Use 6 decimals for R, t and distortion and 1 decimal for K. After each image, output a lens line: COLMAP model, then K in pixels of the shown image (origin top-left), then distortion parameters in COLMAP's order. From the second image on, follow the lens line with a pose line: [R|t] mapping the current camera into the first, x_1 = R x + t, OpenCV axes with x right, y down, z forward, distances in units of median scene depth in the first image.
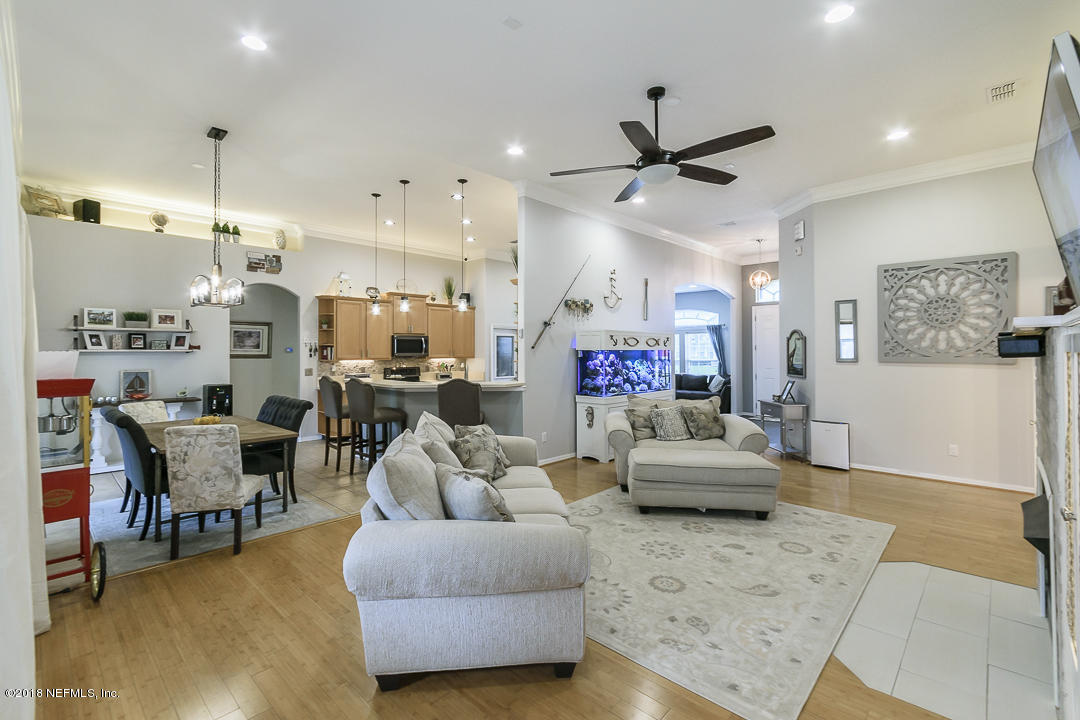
lens RADIAL K [[485.6, 0, 542.4], [0, 485.6, 347.2], [0, 0, 1]] dist [0.004897, -0.000867]
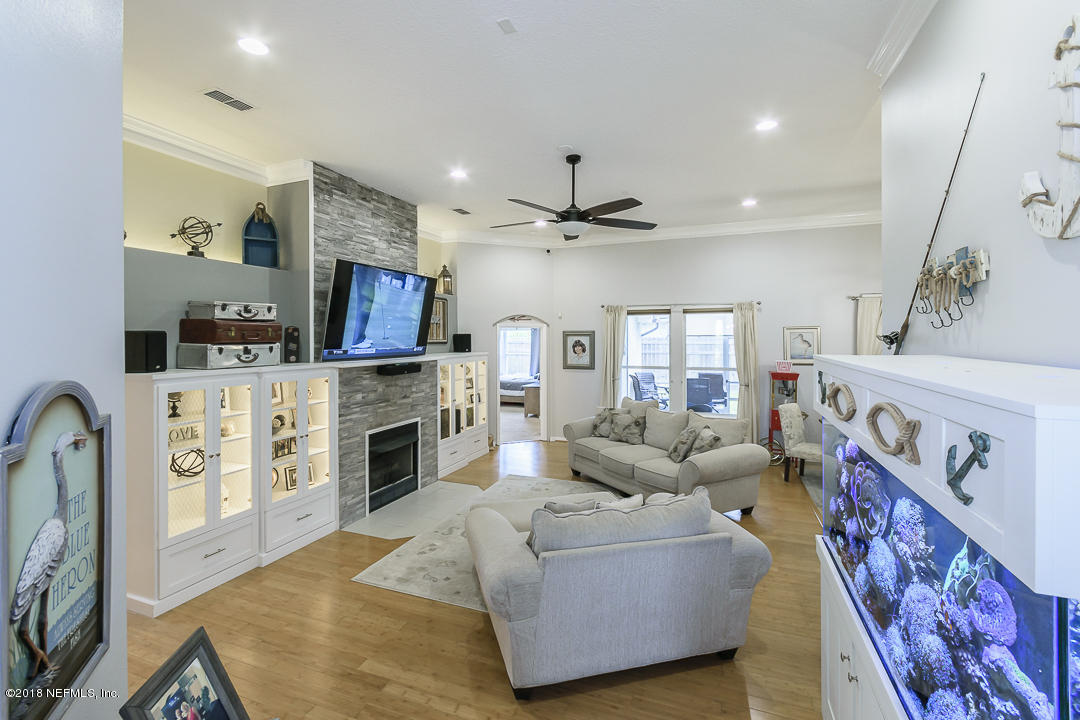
lens RADIAL K [[485.6, 0, 528.5], [0, 485.6, 332.9], [0, 0, 1]] dist [0.004897, -0.000867]
pose [[-0.931892, 0.004313, -0.362709, 0.576184], [0.009332, 0.999883, -0.012085, -0.062159], [0.362615, -0.014646, -0.931824, 1.524596]]
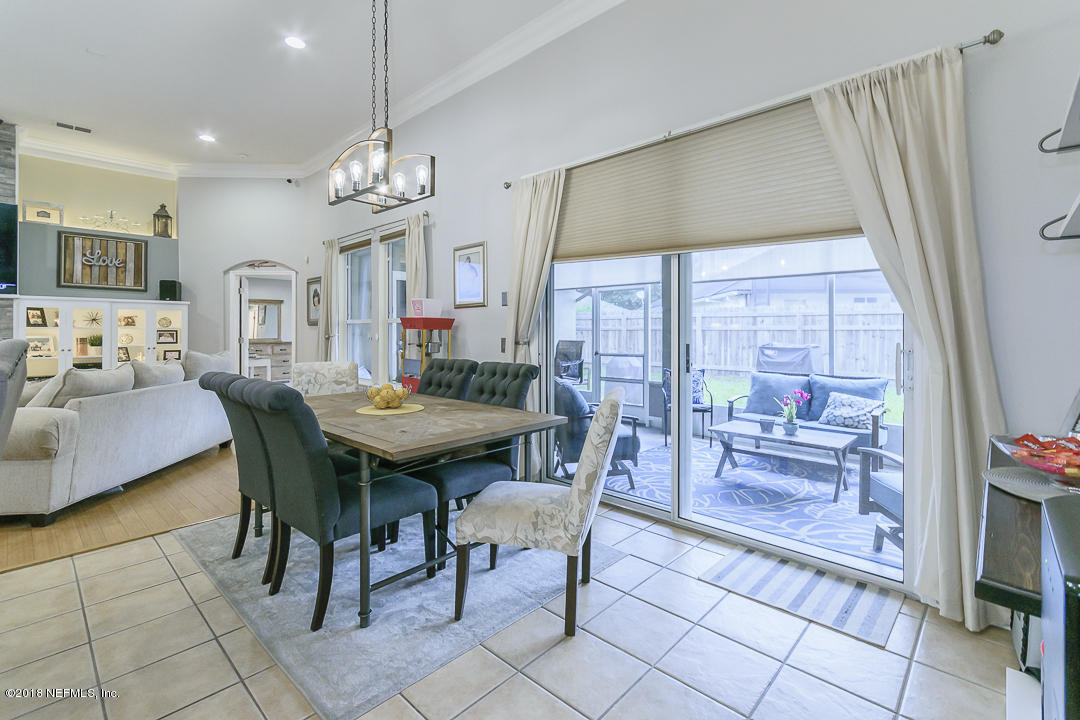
lens RADIAL K [[485.6, 0, 559.4], [0, 485.6, 328.3], [0, 0, 1]] dist [0.004897, -0.000867]
pose [[-0.999809, 0.005307, -0.018830, -0.768916], [0.005570, 0.999887, -0.013941, 0.068600], [0.018754, -0.014043, -0.999726, 1.373491]]
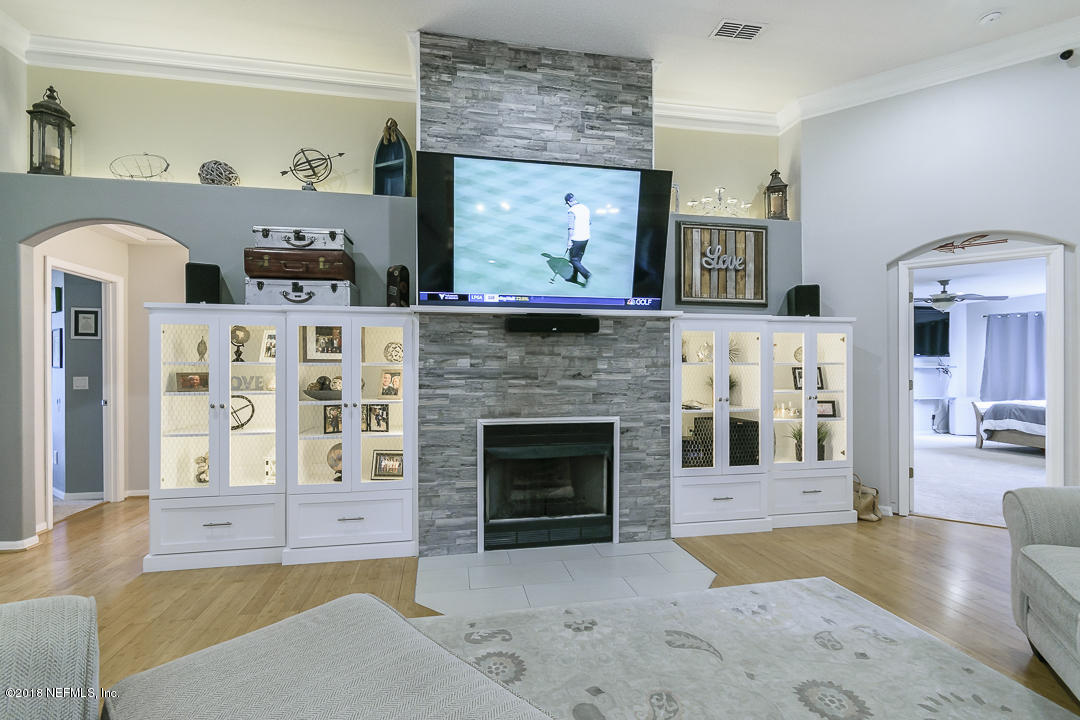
lens RADIAL K [[485.6, 0, 537.6], [0, 485.6, 367.3], [0, 0, 1]] dist [0.004897, -0.000867]
pose [[-0.807093, 0.006627, 0.590387, 0.112397], [0.000639, 0.999946, -0.010349, 0.058532], [-0.590424, -0.007975, -0.807054, 0.962392]]
